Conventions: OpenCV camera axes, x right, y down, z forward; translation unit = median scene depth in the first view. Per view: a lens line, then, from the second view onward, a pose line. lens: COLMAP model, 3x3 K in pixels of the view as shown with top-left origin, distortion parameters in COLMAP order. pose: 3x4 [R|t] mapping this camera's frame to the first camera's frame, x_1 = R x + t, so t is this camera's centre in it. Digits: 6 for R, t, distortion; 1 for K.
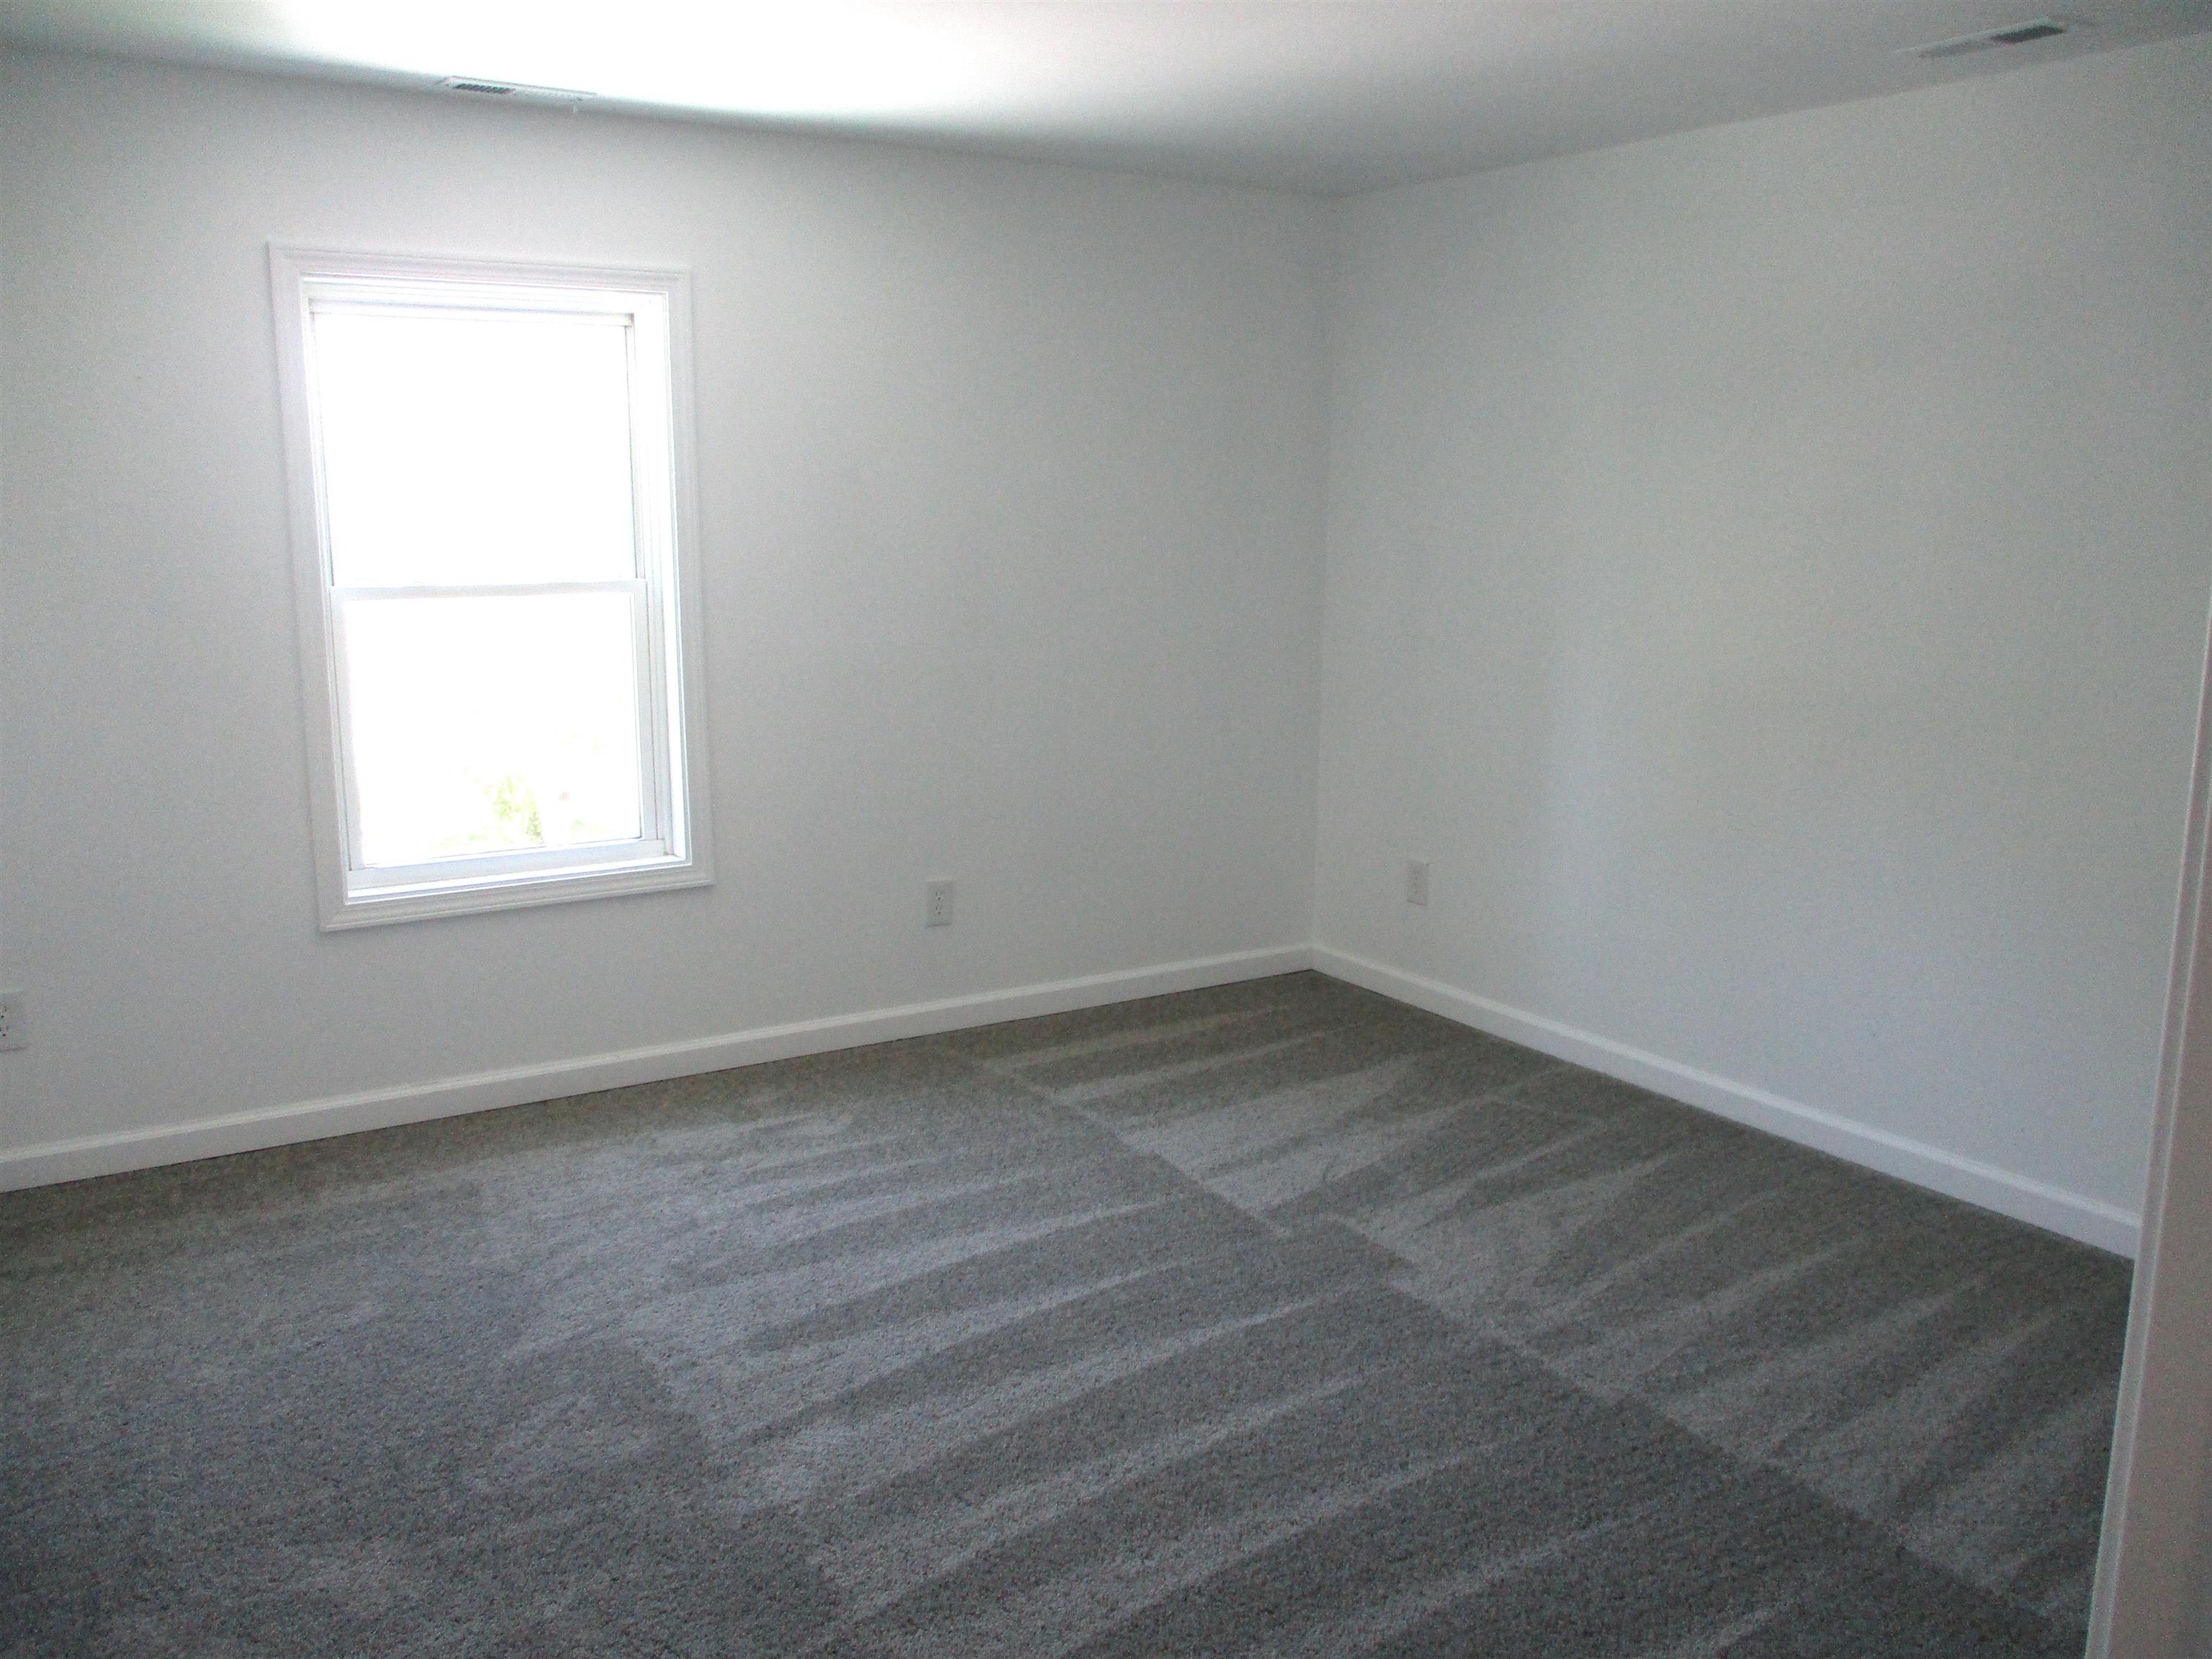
lens RADIAL K [[1835.3, 0, 1106.0], [0, 1835.3, 829.5], [0, 0, 1]] dist [-0.029223, 0.001339]
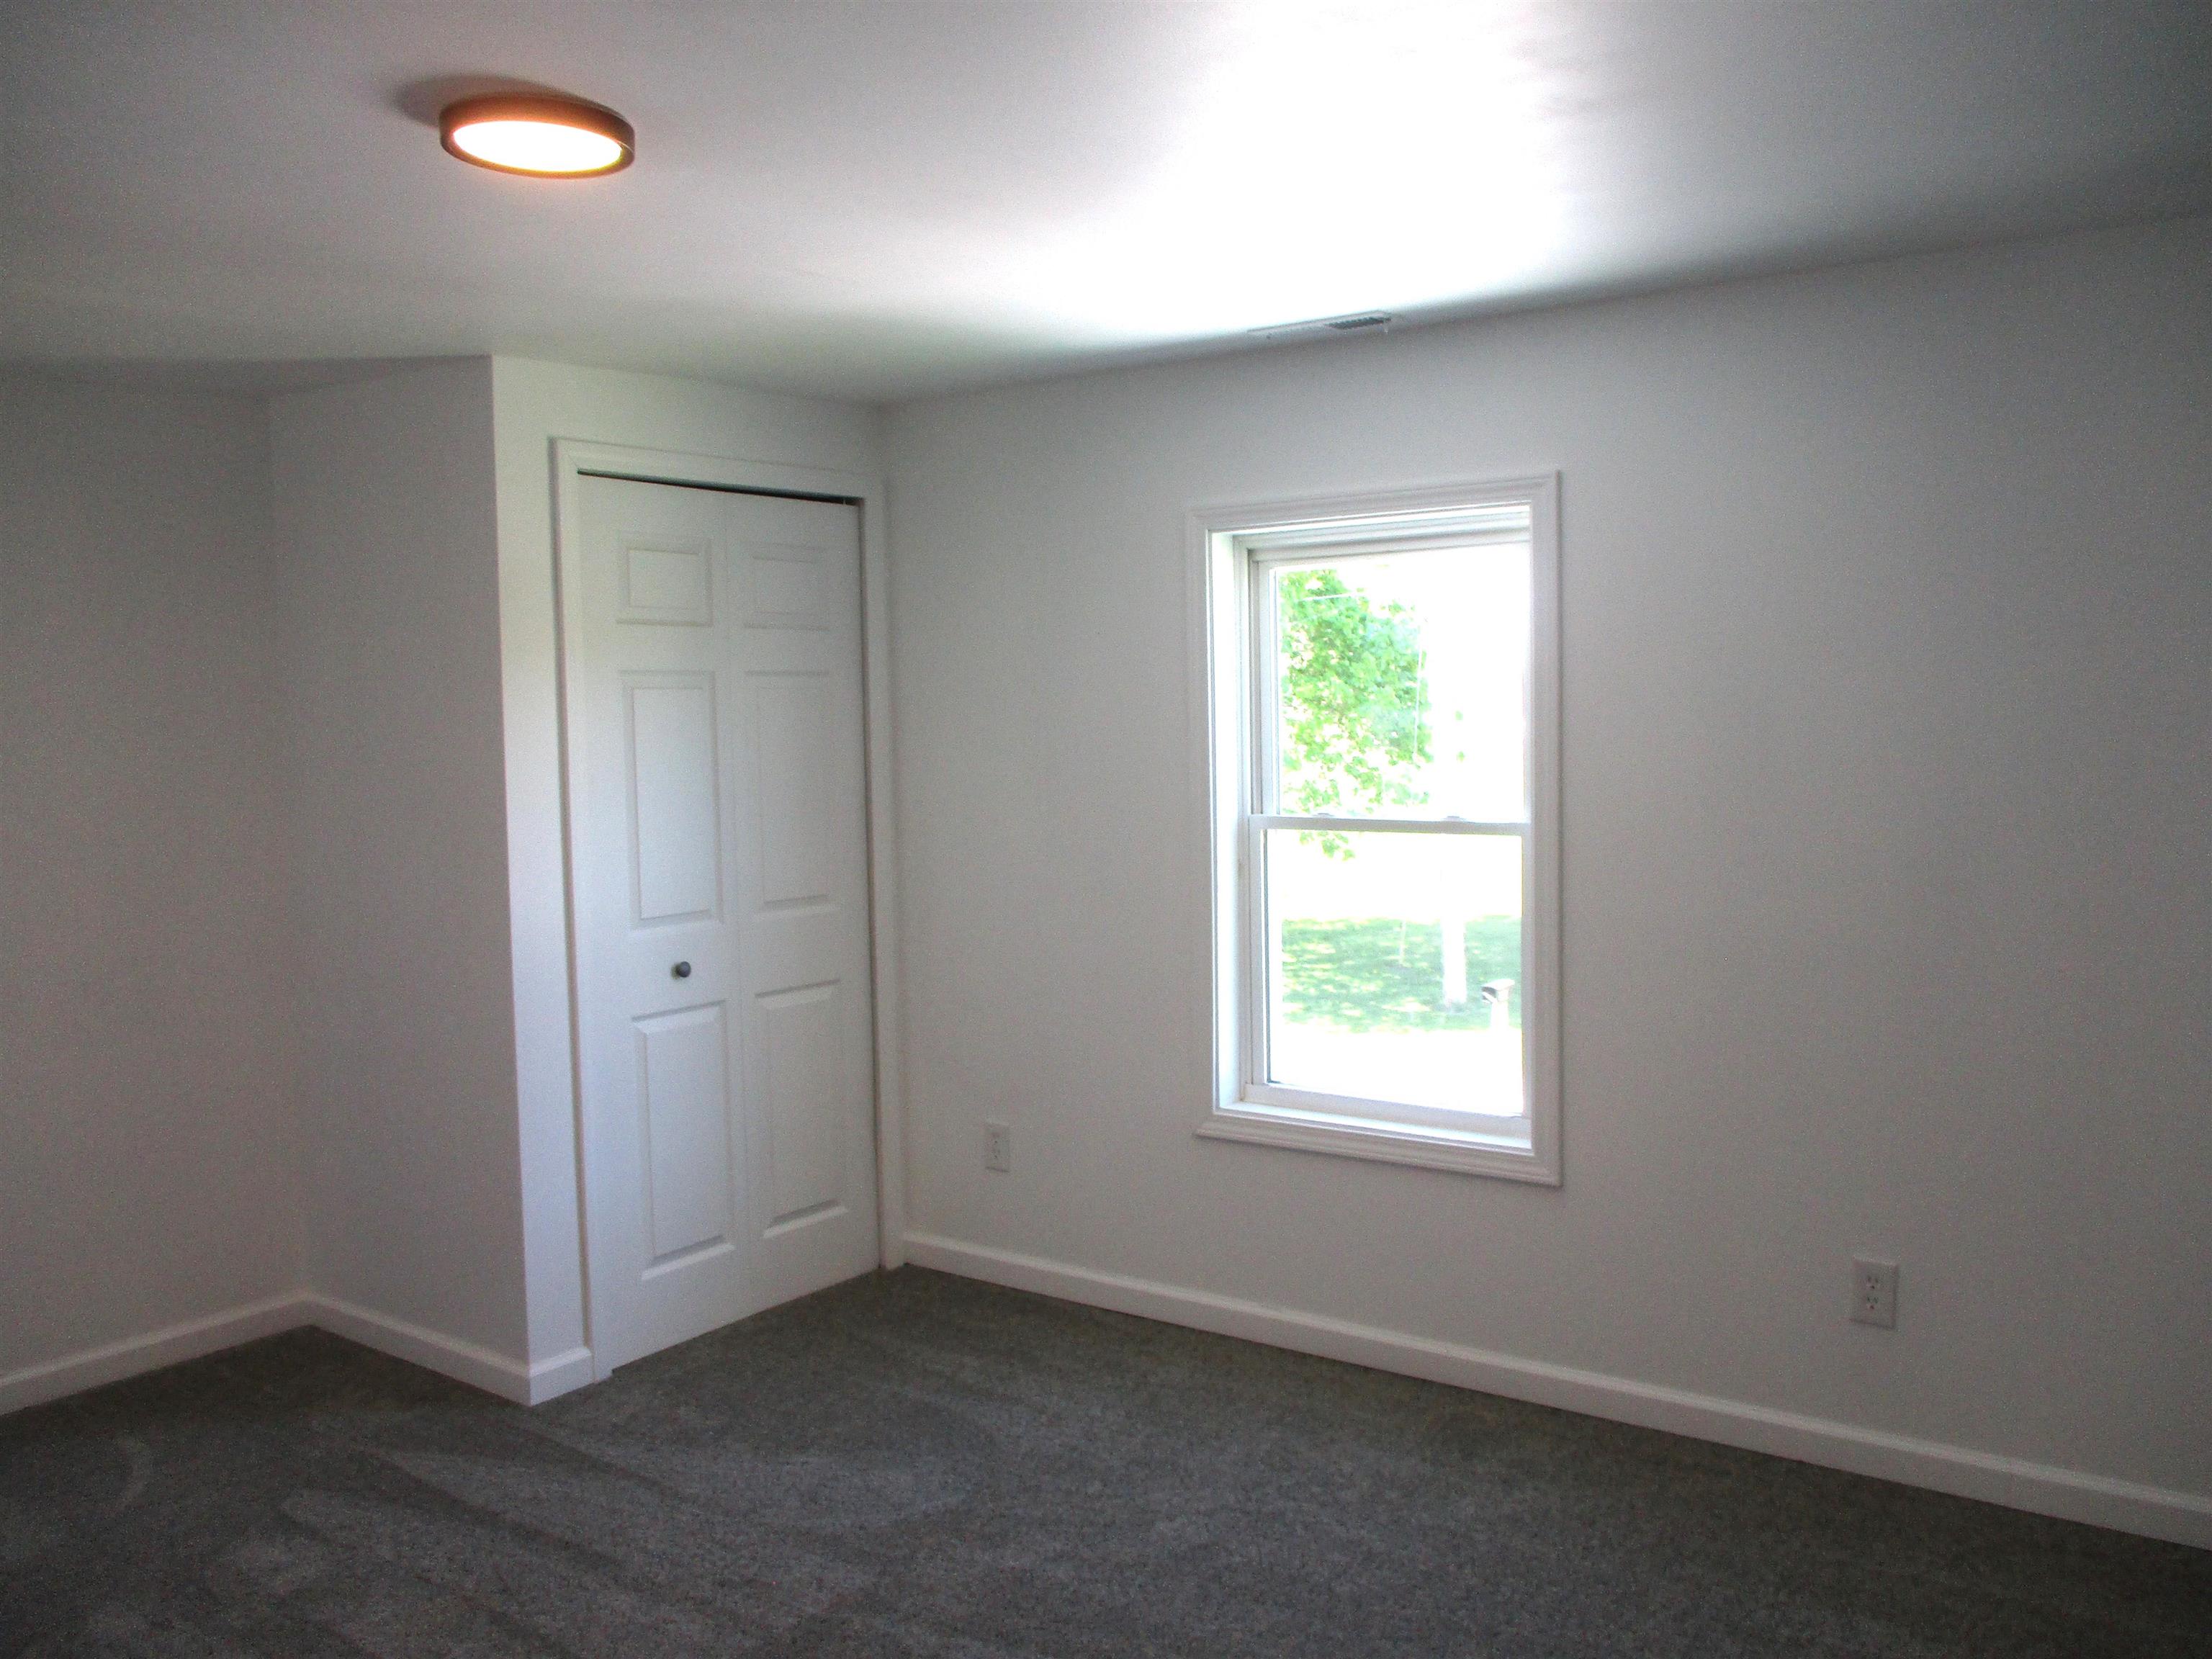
lens RADIAL K [[1835.3, 0, 1106.0], [0, 1835.3, 829.5], [0, 0, 1]] dist [-0.029223, 0.001339]
pose [[0.360899, 0.051233, -0.931197, 0.508693], [-0.151559, 0.988439, -0.004357, -0.101040], [0.920207, 0.142704, 0.364491, 0.506044]]
